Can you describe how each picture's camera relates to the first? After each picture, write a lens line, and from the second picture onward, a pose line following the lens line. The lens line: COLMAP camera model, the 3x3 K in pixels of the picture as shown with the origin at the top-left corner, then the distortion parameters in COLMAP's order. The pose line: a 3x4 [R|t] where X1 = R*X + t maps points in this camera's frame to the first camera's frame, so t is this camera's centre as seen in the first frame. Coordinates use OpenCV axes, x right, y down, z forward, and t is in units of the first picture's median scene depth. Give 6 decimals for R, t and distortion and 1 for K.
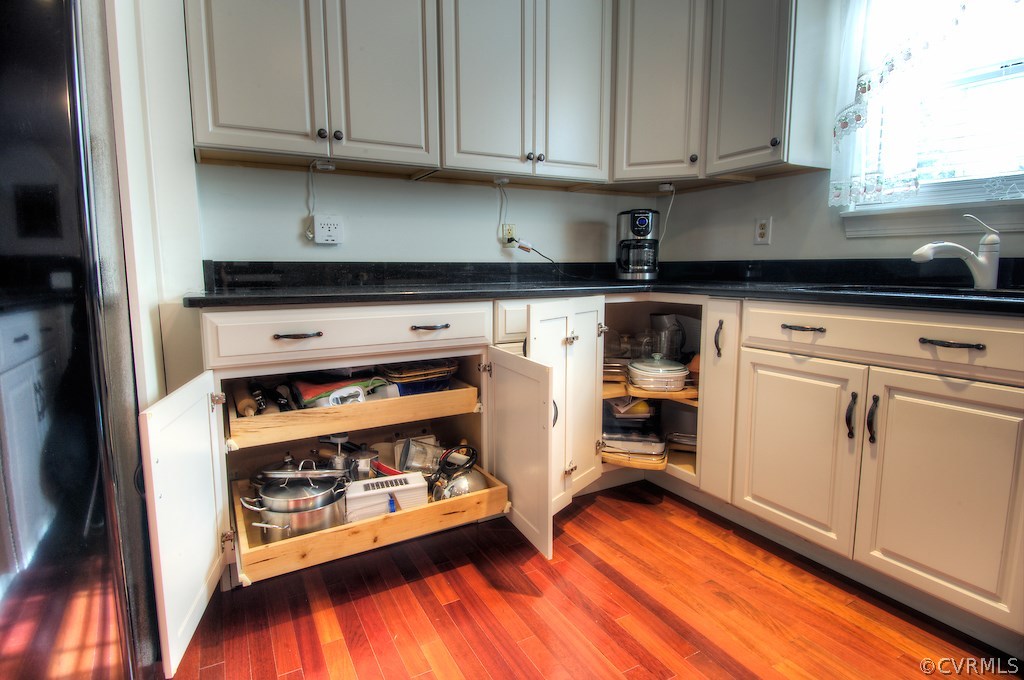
lens RADIAL K [[524.6, 0, 512.0], [0, 524.6, 340.0], [0, 0, 1]] dist [0.000071, 0.000023]
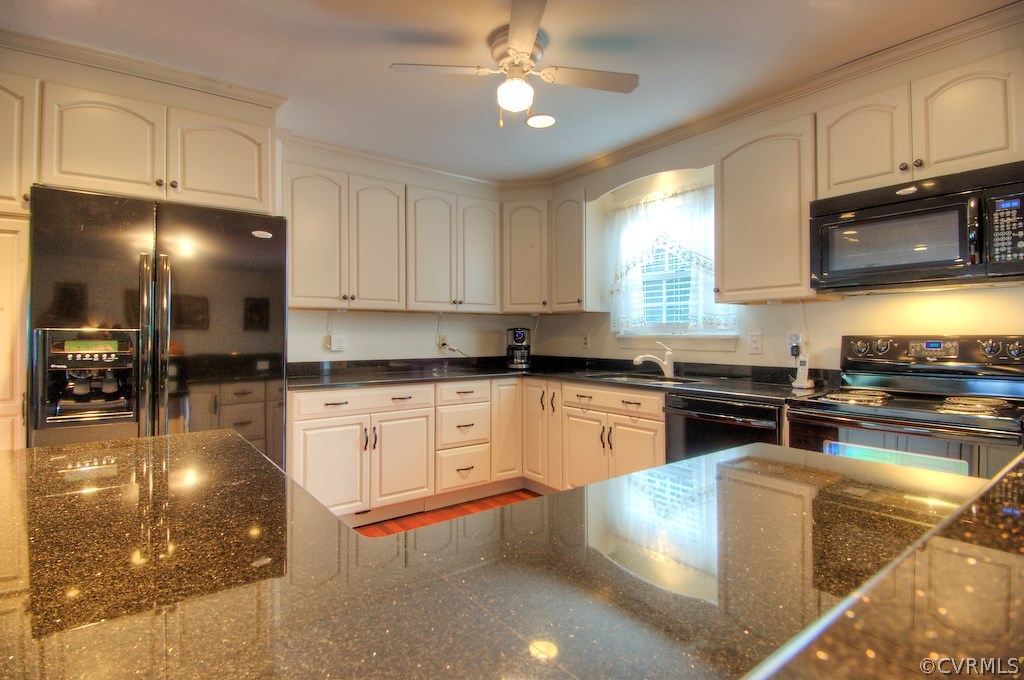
lens RADIAL K [[507.9, 0, 505.5], [0, 507.9, 328.2], [0, 0, 1]] dist [0.001452, 0.000131]
pose [[0.993467, 0.003198, 0.114075, 0.008461], [0.014555, 0.987893, -0.154454, 0.012584], [-0.113188, 0.155105, 0.981392, -0.715380]]
